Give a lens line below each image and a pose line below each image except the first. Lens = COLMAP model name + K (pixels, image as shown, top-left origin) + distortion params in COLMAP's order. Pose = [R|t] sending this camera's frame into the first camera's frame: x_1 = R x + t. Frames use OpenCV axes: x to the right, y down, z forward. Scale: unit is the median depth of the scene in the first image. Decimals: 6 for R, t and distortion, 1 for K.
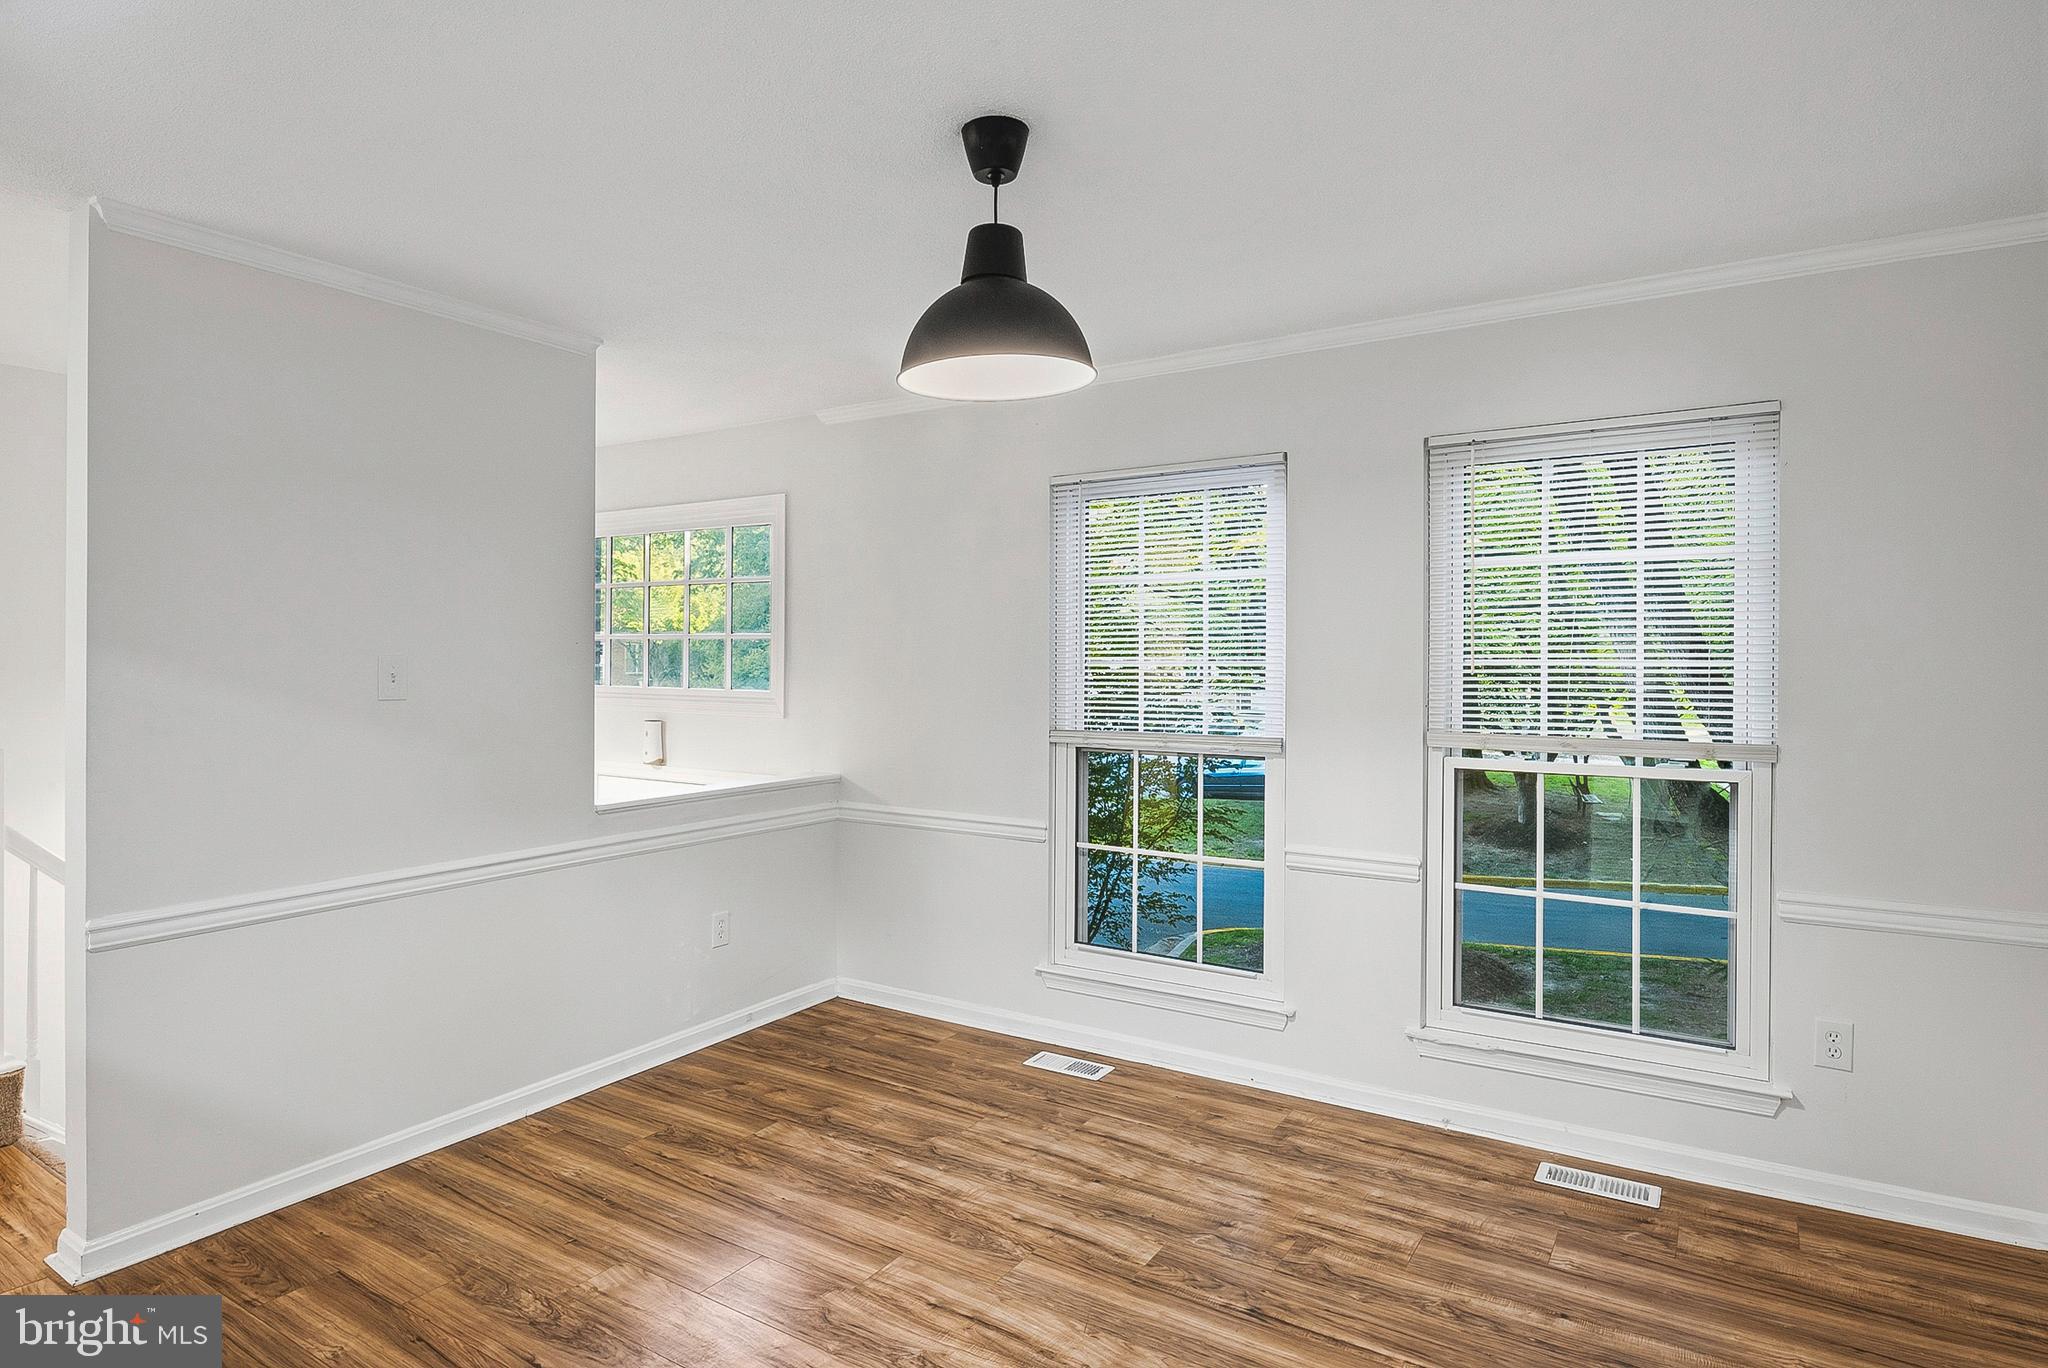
lens RADIAL K [[1124.5, 0, 1016.5], [0, 1124.5, 669.2], [0, 0, 1]] dist [-0.002249, -0.006886]
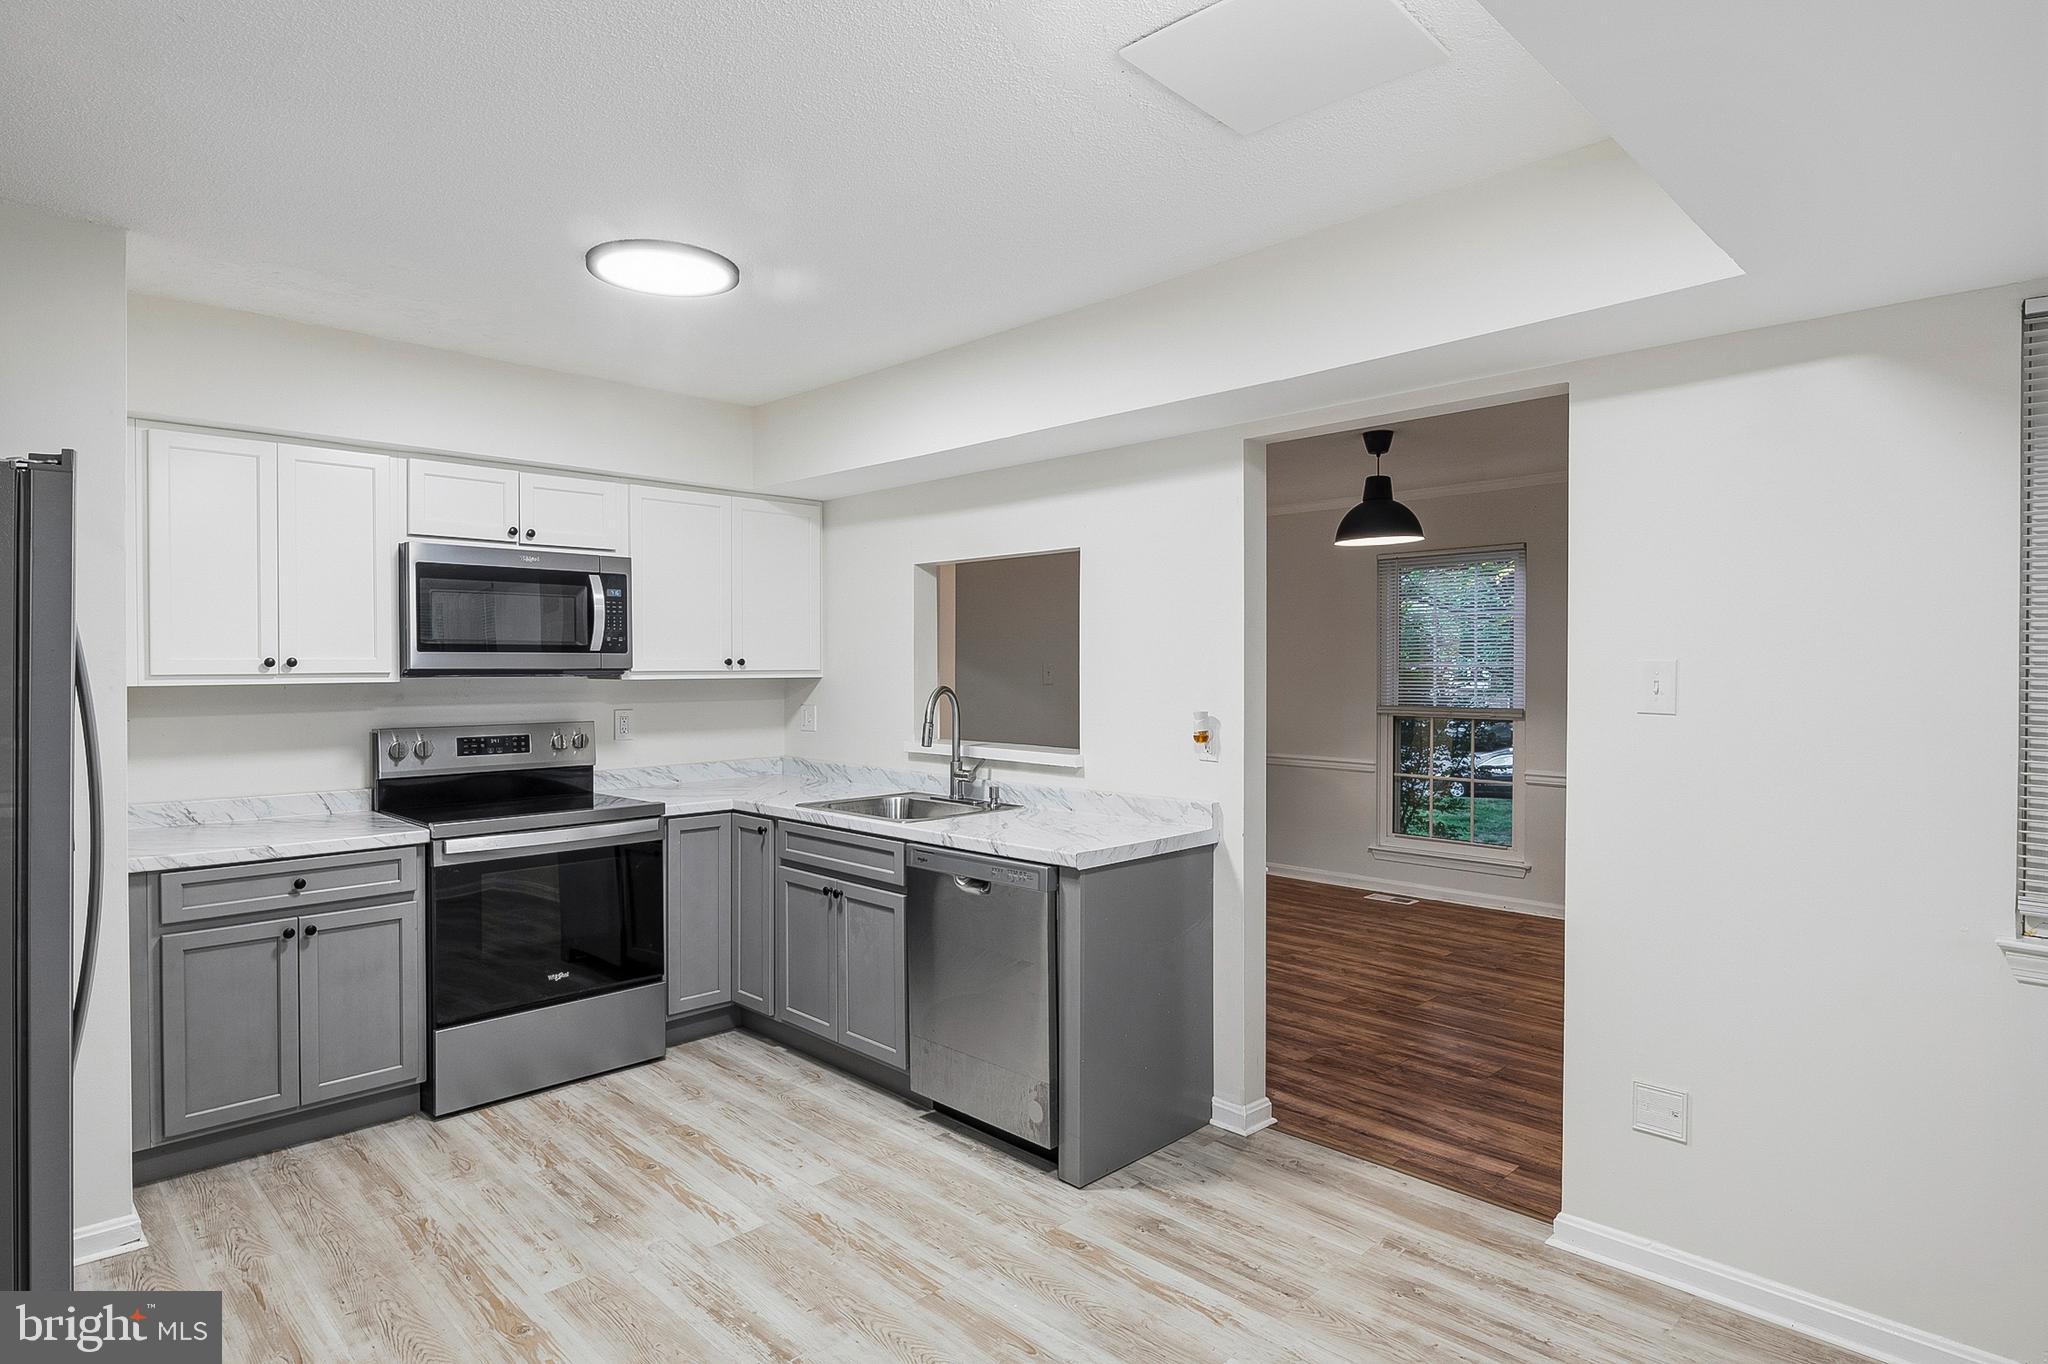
lens RADIAL K [[1124.5, 0, 1020.5], [0, 1124.5, 682.1], [0, 0, 1]] dist [-0.002249, -0.006886]
pose [[0.975728, 0.000039, -0.218985, -0.165799], [0.001980, 0.999958, 0.009001, 0.003375], [0.218976, -0.009216, 0.975687, -1.016136]]
